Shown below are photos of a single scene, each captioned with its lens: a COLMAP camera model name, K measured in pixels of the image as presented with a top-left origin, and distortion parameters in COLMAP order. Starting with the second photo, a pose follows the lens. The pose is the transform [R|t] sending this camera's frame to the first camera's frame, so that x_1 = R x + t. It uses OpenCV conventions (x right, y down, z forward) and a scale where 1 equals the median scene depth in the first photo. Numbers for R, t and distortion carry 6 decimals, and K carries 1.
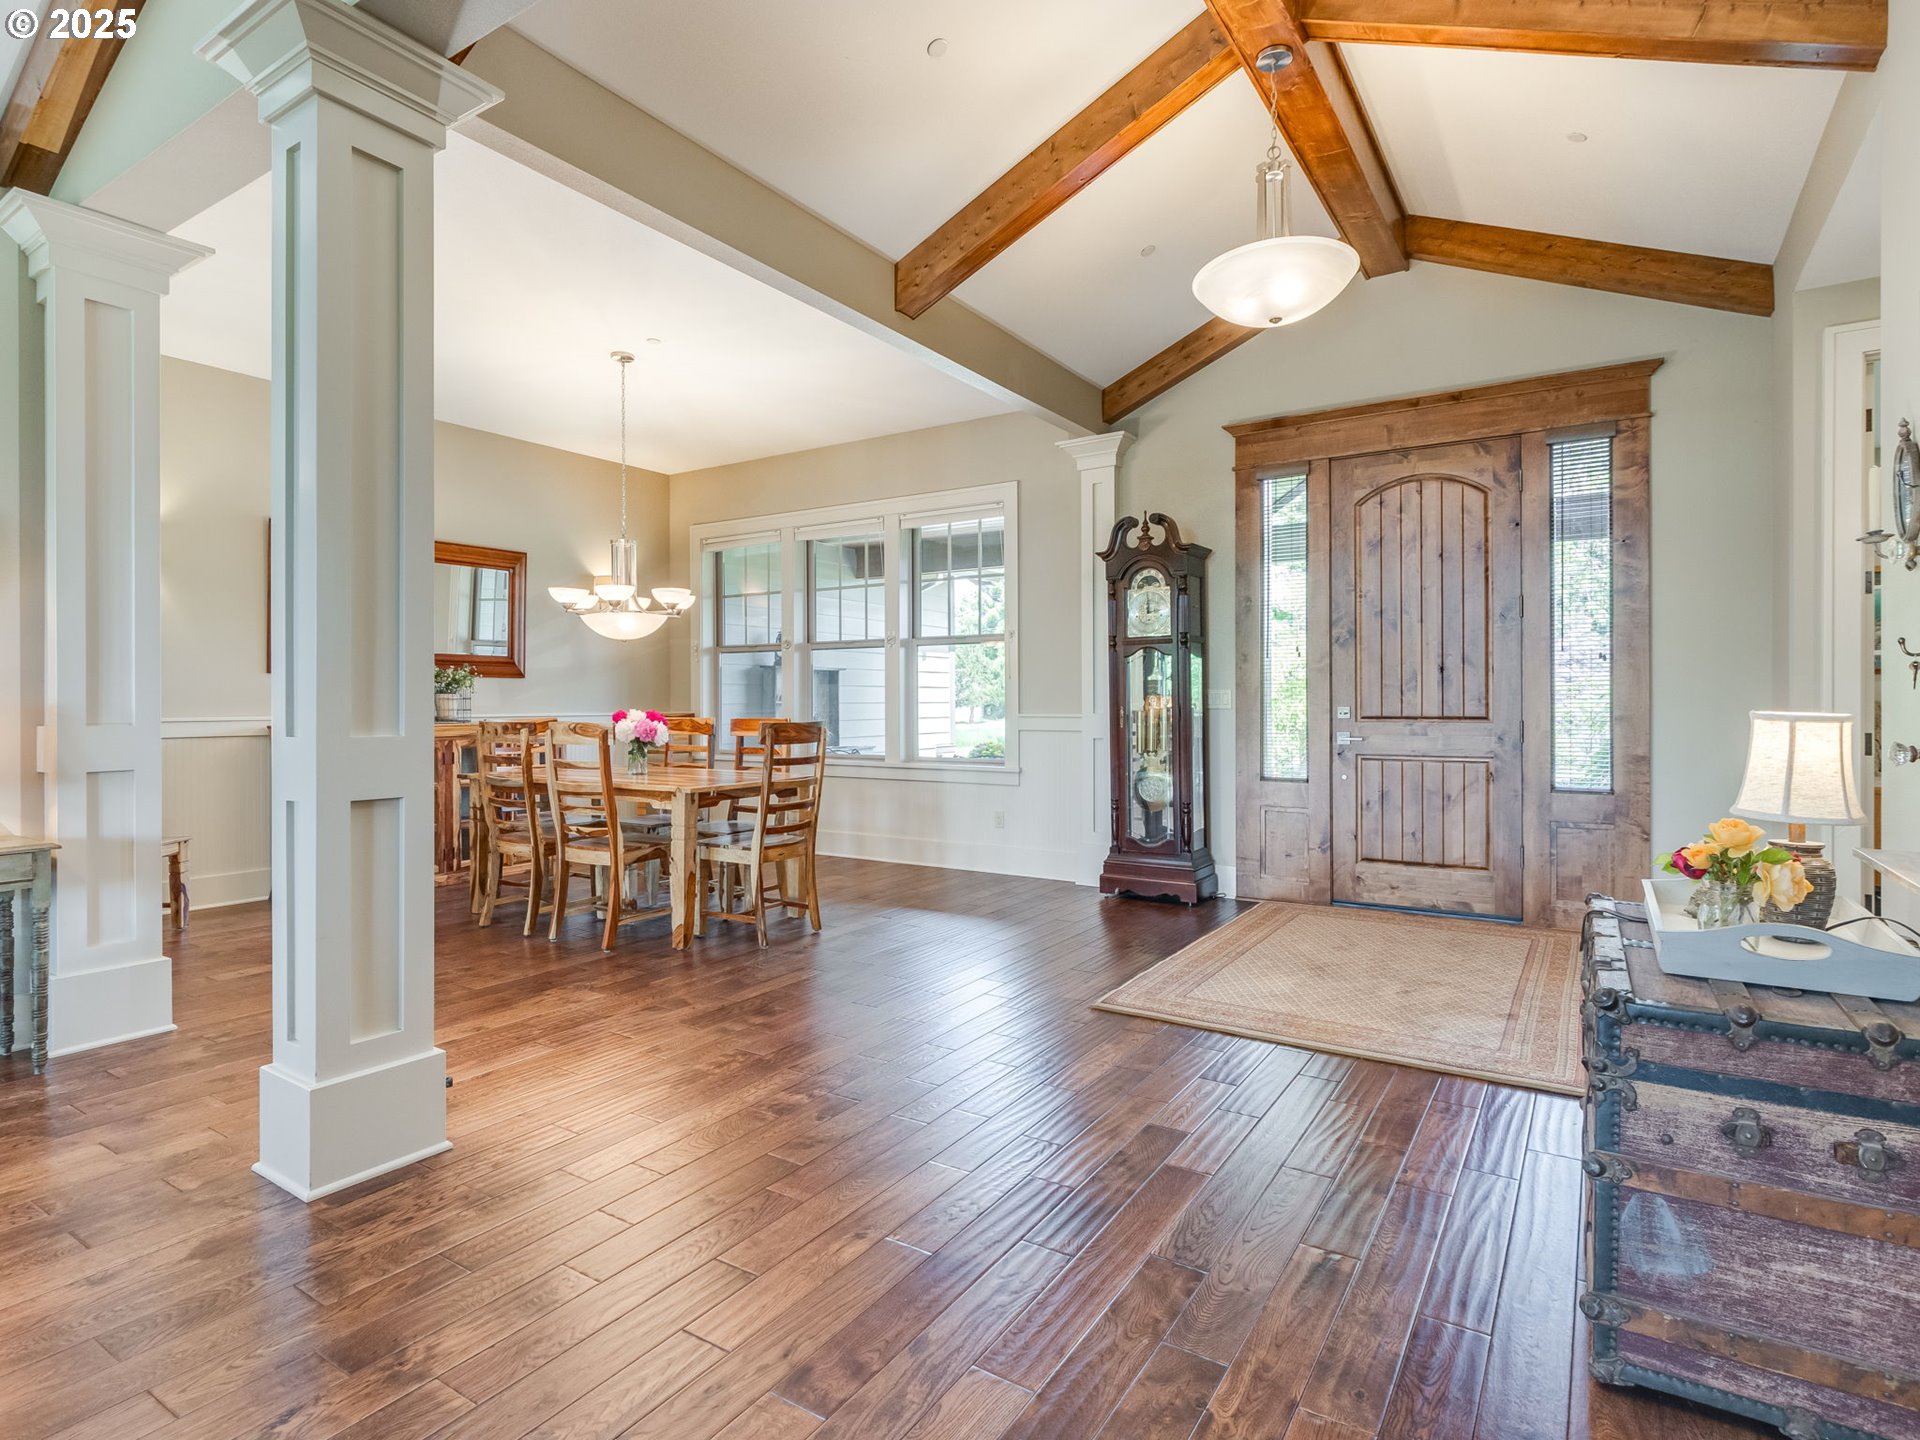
lens RADIAL K [[1007.4, 0, 956.3], [0, 1007.4, 705.5], [0, 0, 1]] dist [-0.000807, -0.002296]
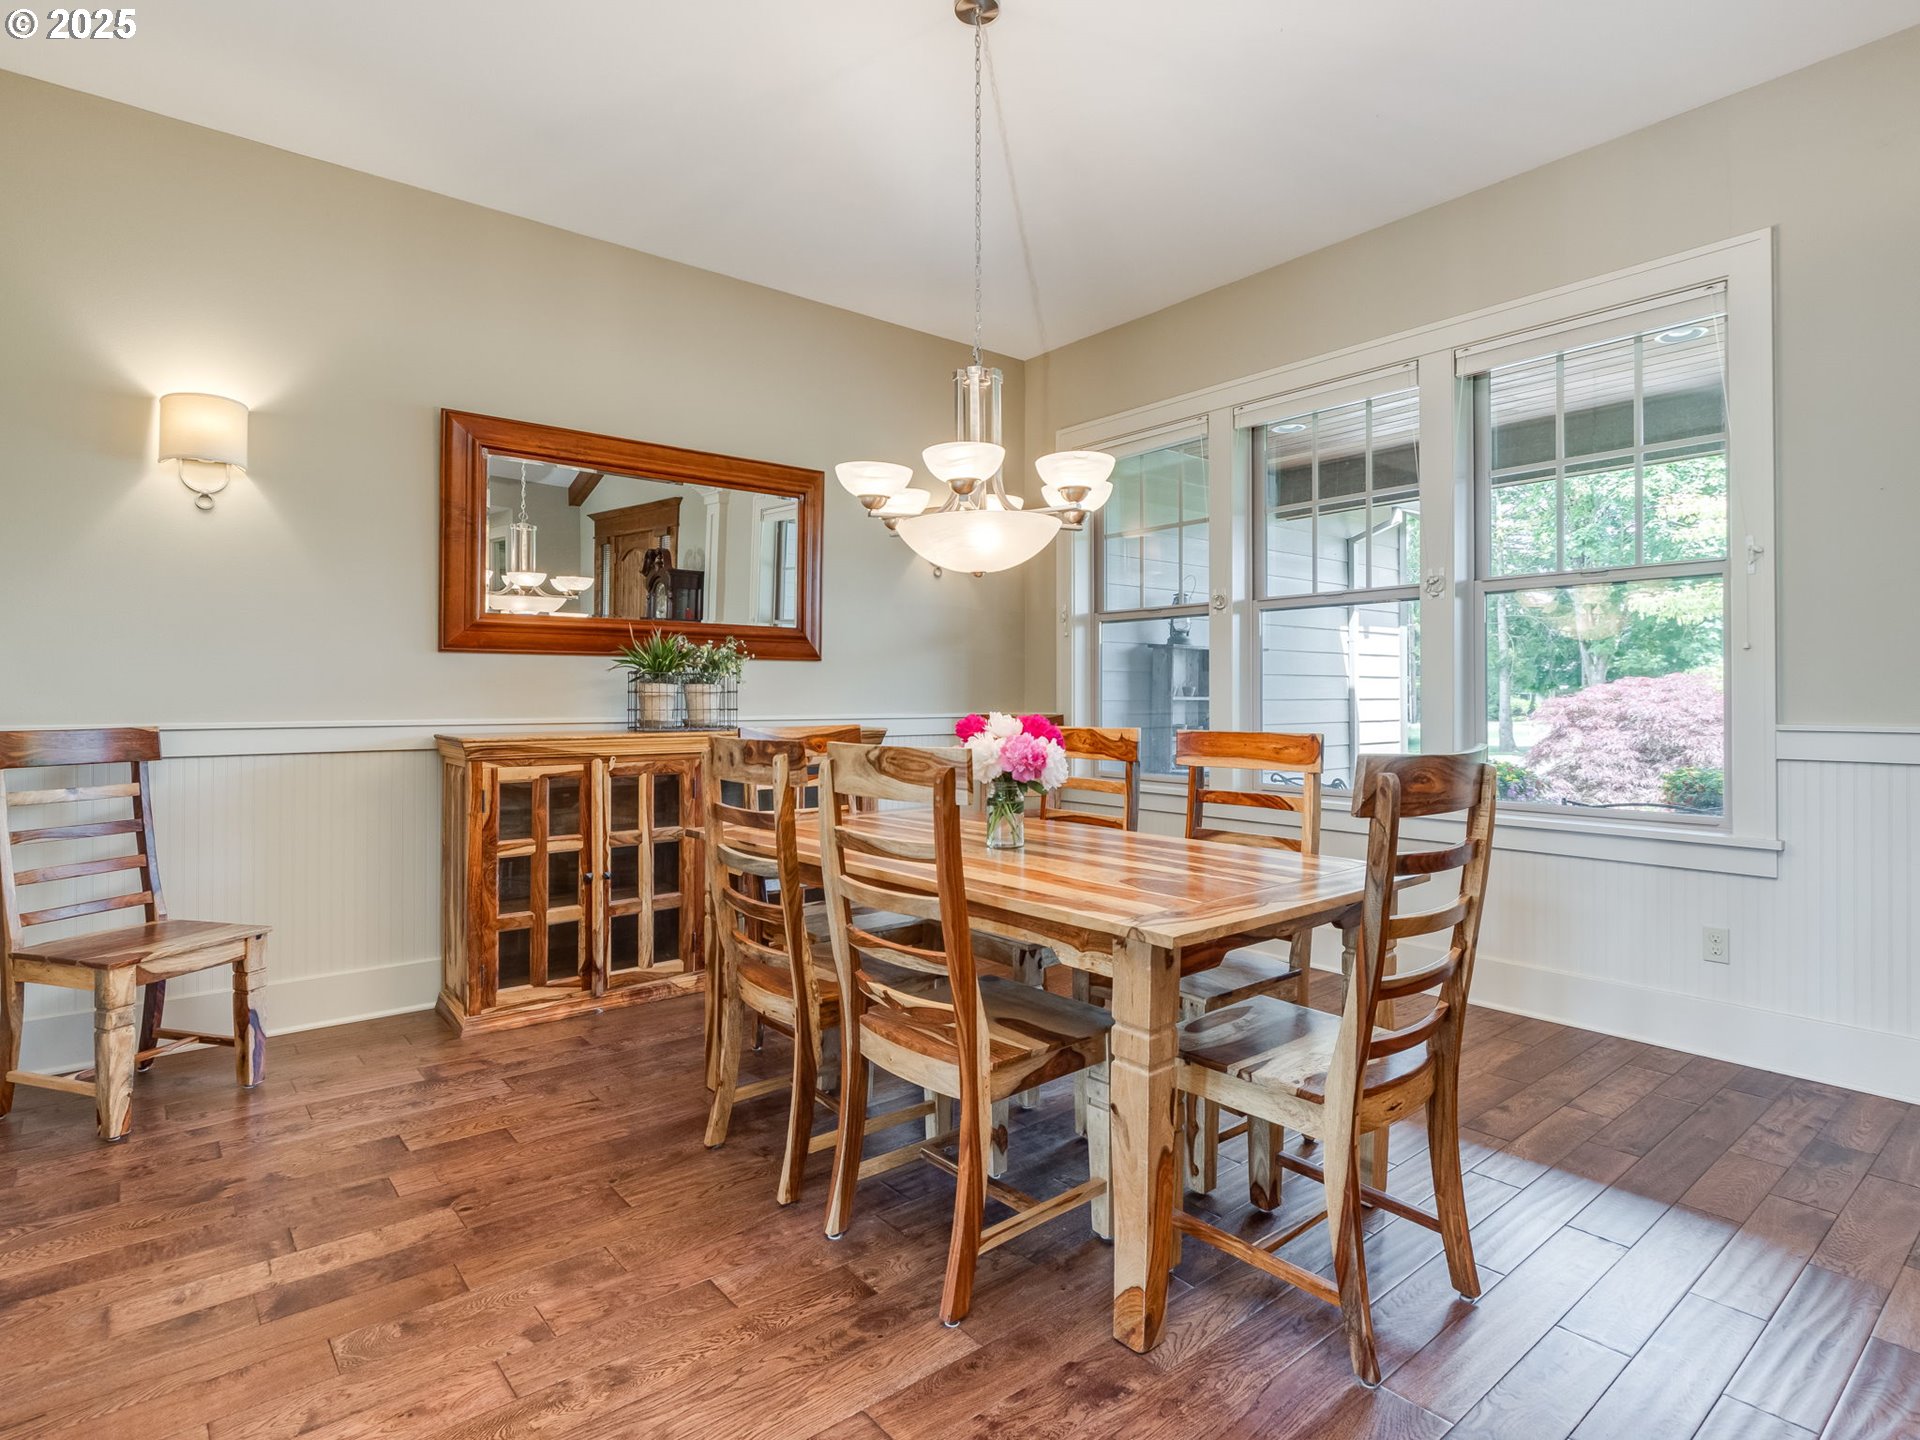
lens RADIAL K [[1007.4, 0, 947.1], [0, 1007.4, 704.6], [0, 0, 1]] dist [-0.000807, -0.002296]
pose [[0.951133, 0.003710, -0.308759, -0.194745], [-0.002698, 0.999989, 0.003707, -0.001829], [0.308769, -0.002693, 0.951133, 0.533656]]
